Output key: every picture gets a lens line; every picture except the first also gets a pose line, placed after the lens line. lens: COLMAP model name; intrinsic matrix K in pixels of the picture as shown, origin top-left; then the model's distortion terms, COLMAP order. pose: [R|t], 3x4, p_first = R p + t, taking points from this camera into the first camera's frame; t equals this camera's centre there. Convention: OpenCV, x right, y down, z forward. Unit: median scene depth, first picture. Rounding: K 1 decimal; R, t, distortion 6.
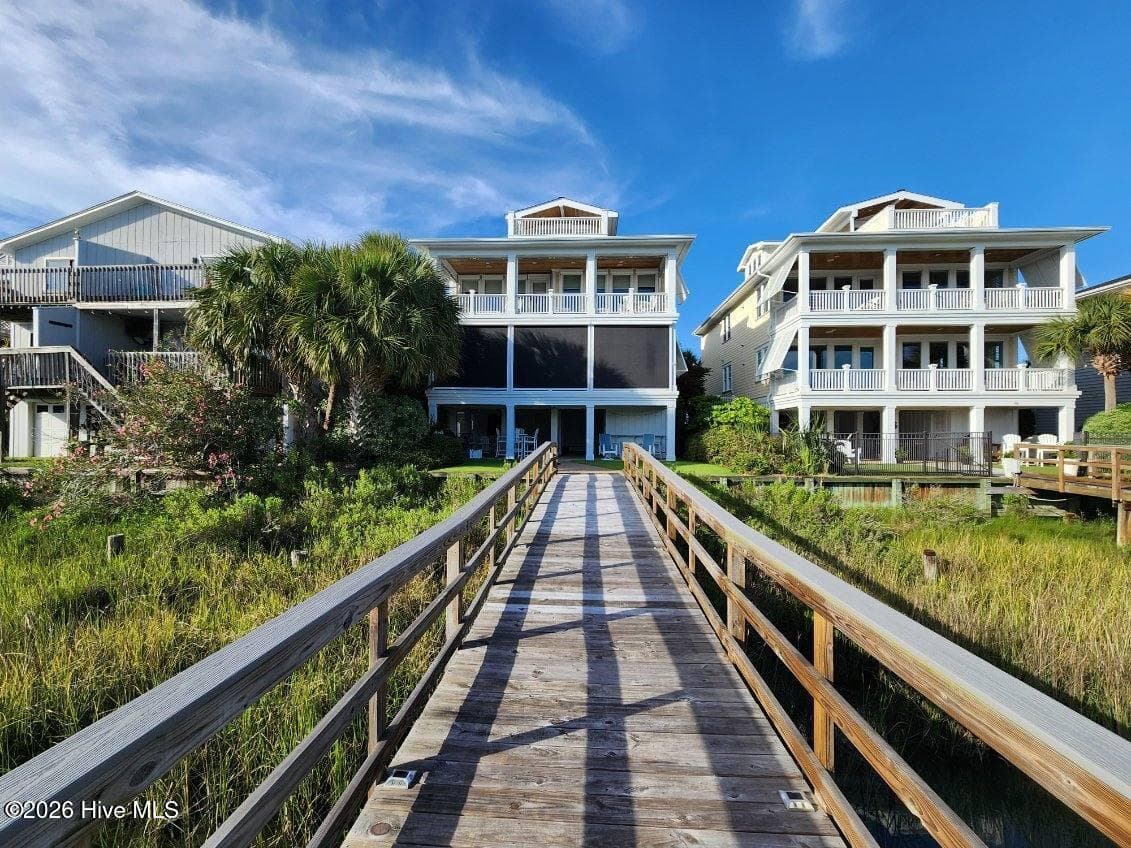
lens RADIAL K [[450.7, 0, 565.5], [0, 450.7, 424.0], [0, 0, 1]] dist [-0.002085, -0.000214]
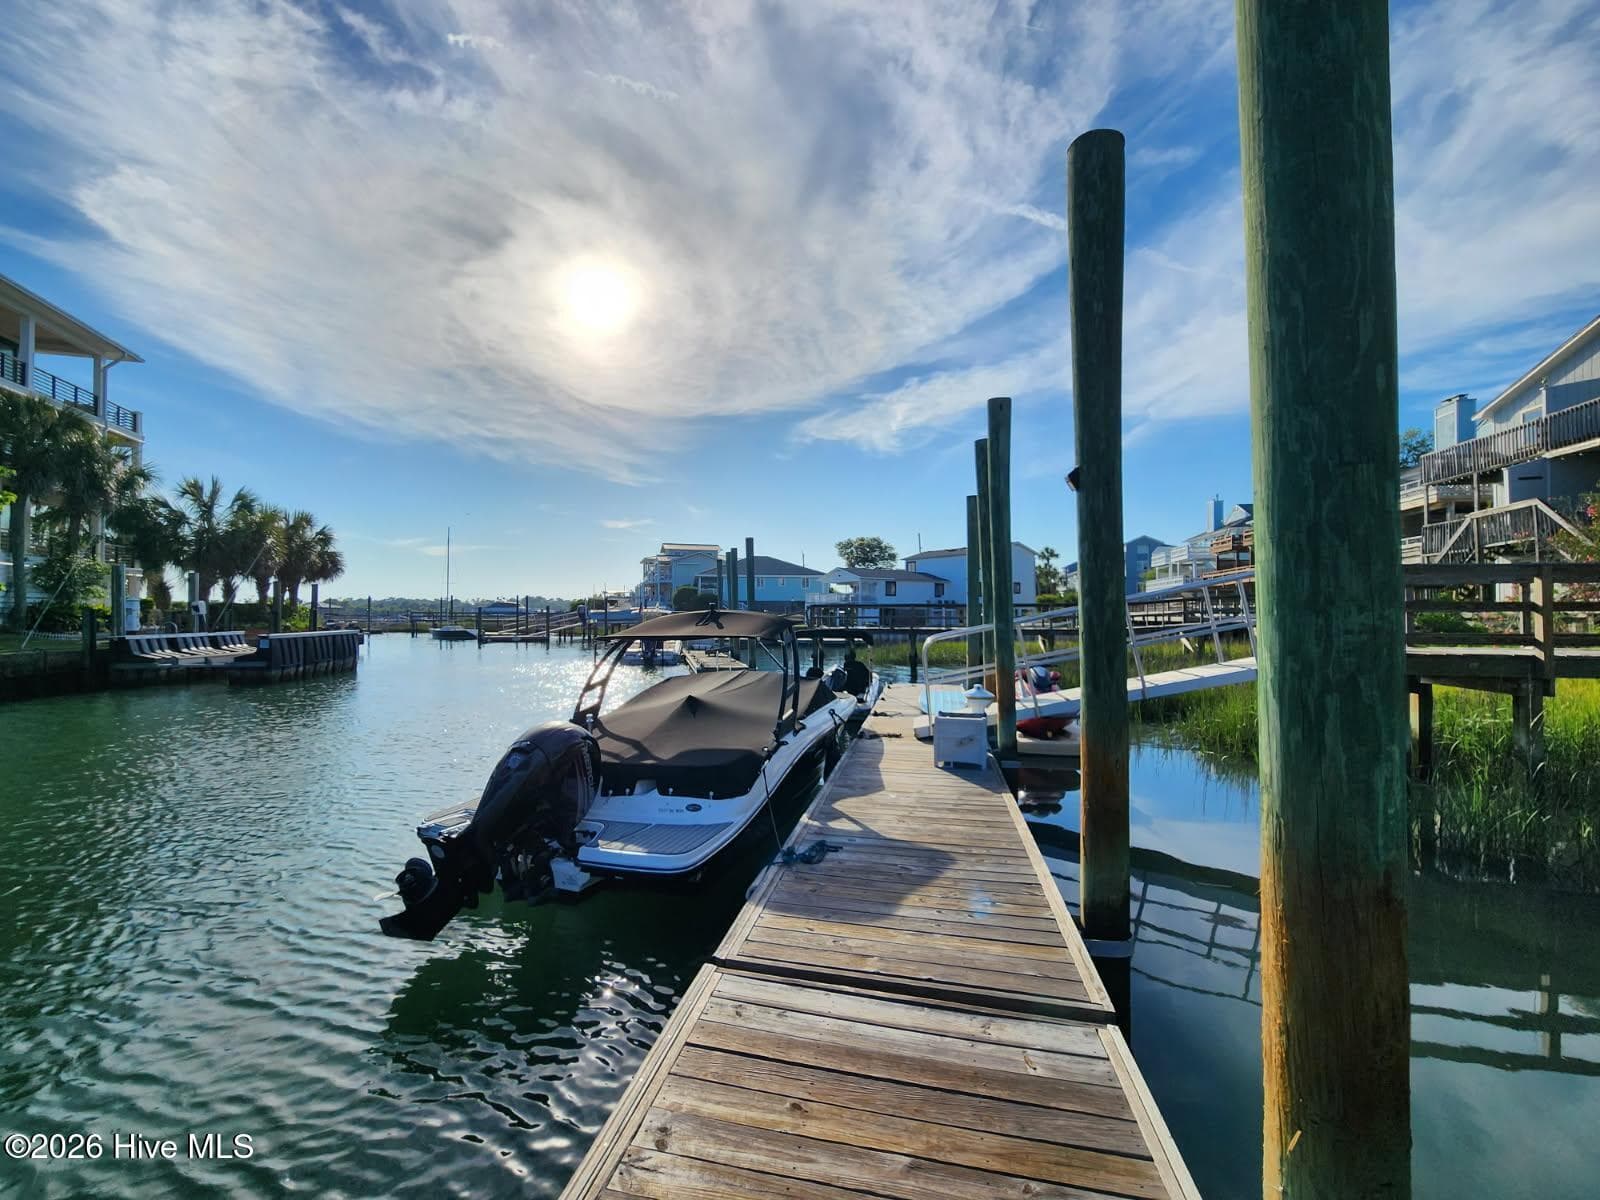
lens RADIAL K [[671.5, 0, 799.1], [0, 671.5, 610.6], [0, 0, 1]] dist [0.003074, 0.000638]
pose [[-0.148532, -0.010876, -0.988848, 0.478667], [0.012152, 0.999844, -0.012822, 0.058524], [0.988833, -0.013921, -0.148377, -0.313214]]
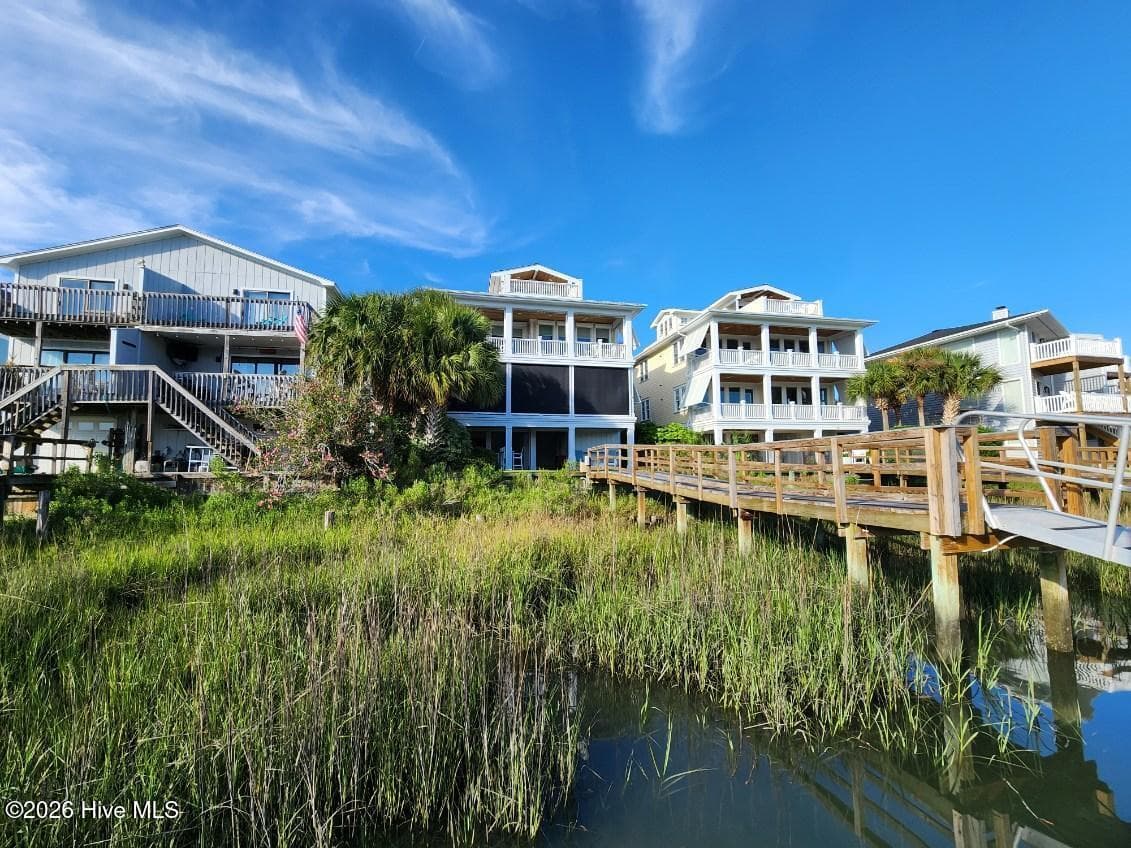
lens RADIAL K [[474.7, 0, 564.9], [0, 474.7, 431.5], [0, 0, 1]] dist [0.003074, 0.000638]
pose [[0.958856, 0.004810, 0.283853, -0.336482], [0.015004, 0.997601, -0.067588, 0.058767], [-0.283497, 0.069066, 0.956483, -0.275973]]
